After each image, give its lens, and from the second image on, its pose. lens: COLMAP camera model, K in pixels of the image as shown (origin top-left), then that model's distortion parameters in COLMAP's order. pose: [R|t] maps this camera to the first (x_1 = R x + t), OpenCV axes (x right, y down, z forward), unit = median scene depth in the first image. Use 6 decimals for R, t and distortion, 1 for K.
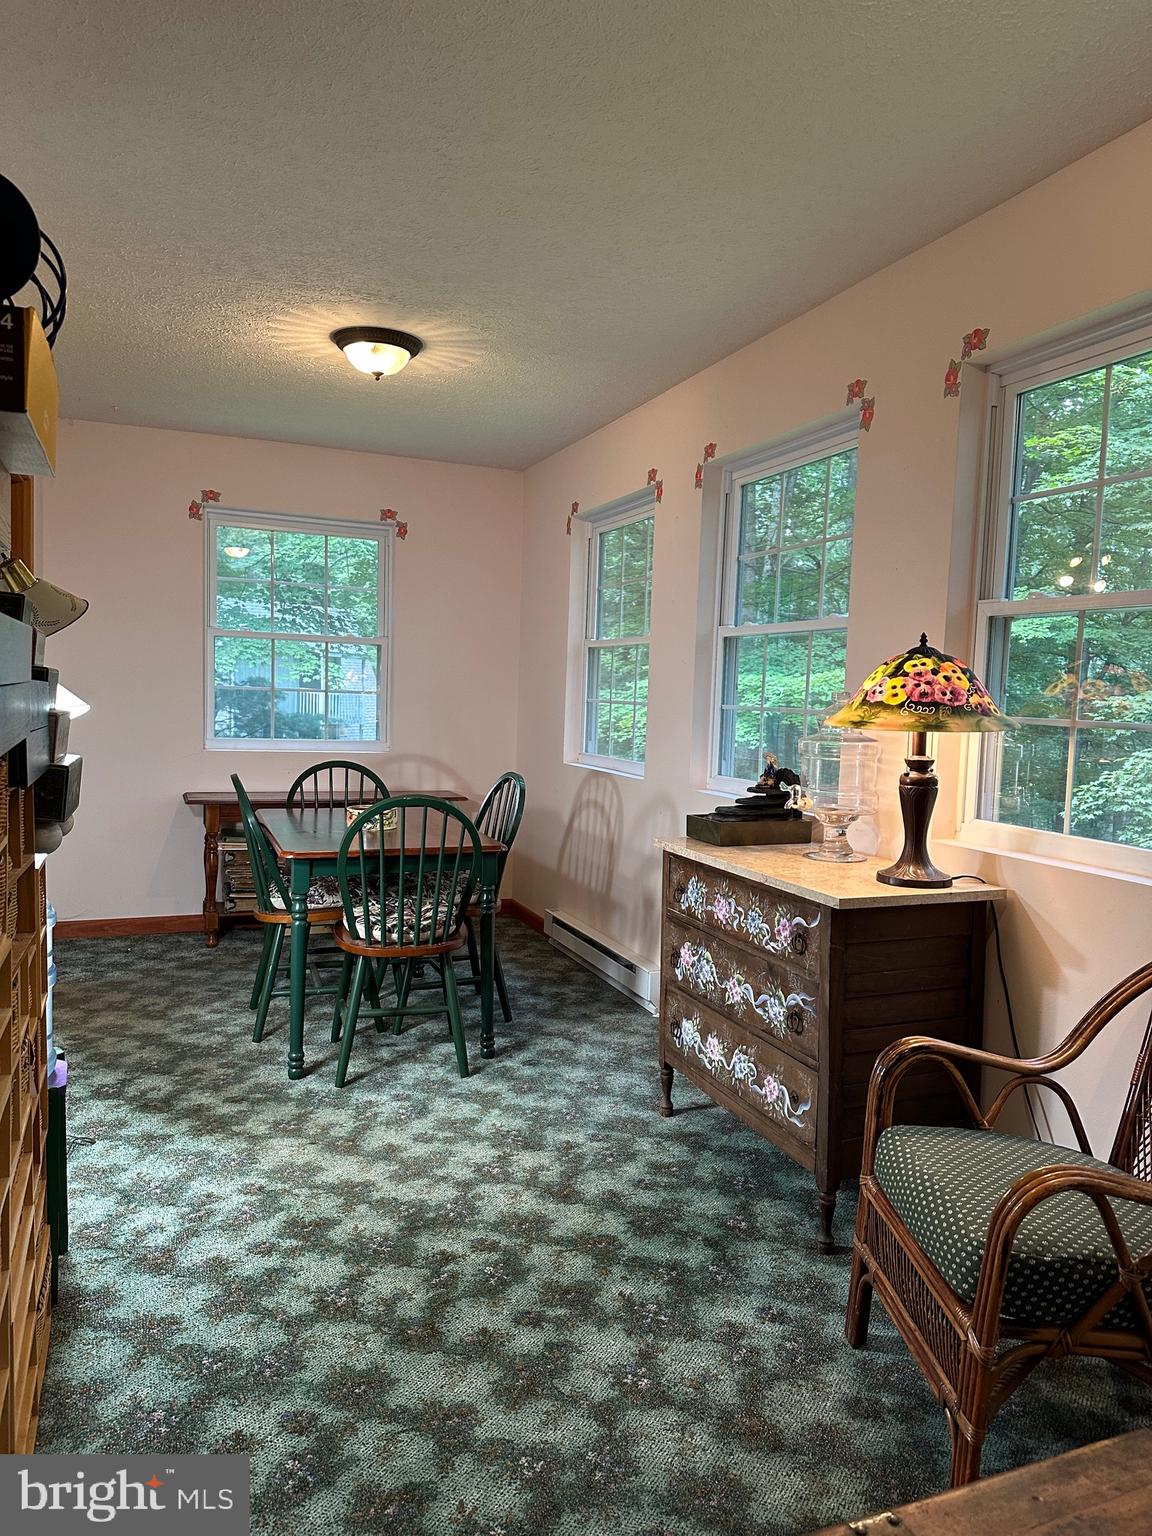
lens RADIAL K [[1067.3, 0, 579.6], [0, 1067.3, 763.7], [0, 0, 1]] dist [0.155027, -0.224930]
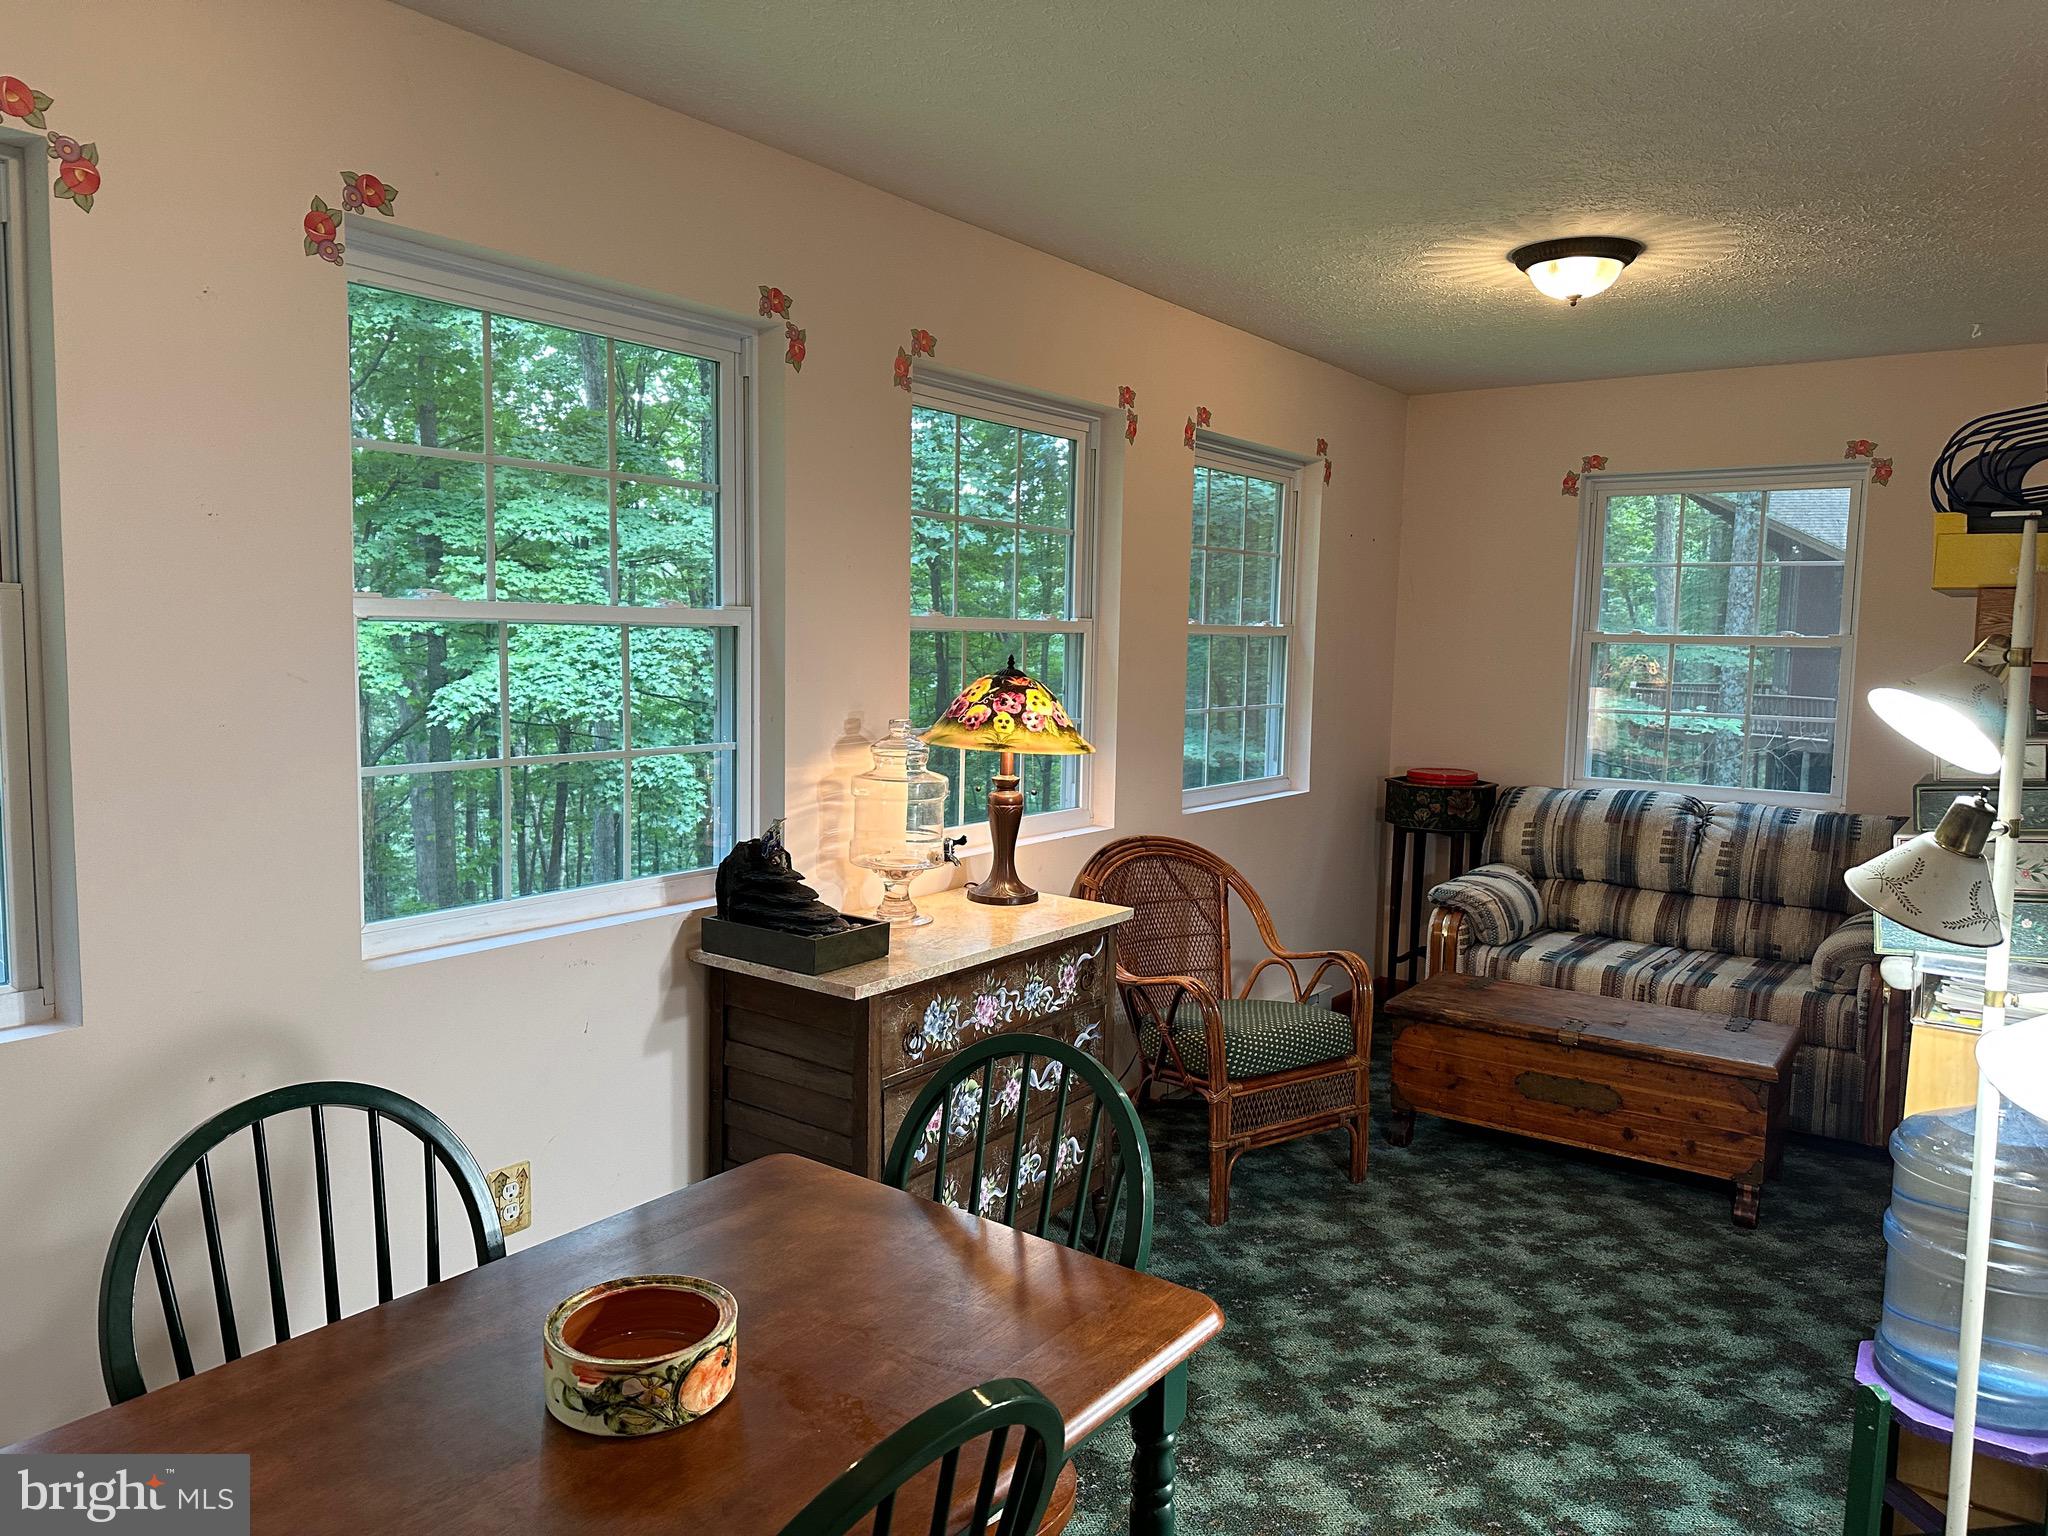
lens RADIAL K [[1430.6, 0, 1024.0], [0, 1430.6, 768.0], [0, 0, 1]] dist [0.137908, -0.196774]
pose [[-0.539463, -0.122385, 0.833068, -0.726744], [0.022073, 0.986985, 0.159290, -0.203040], [-0.841720, 0.104319, -0.529740, 1.513442]]
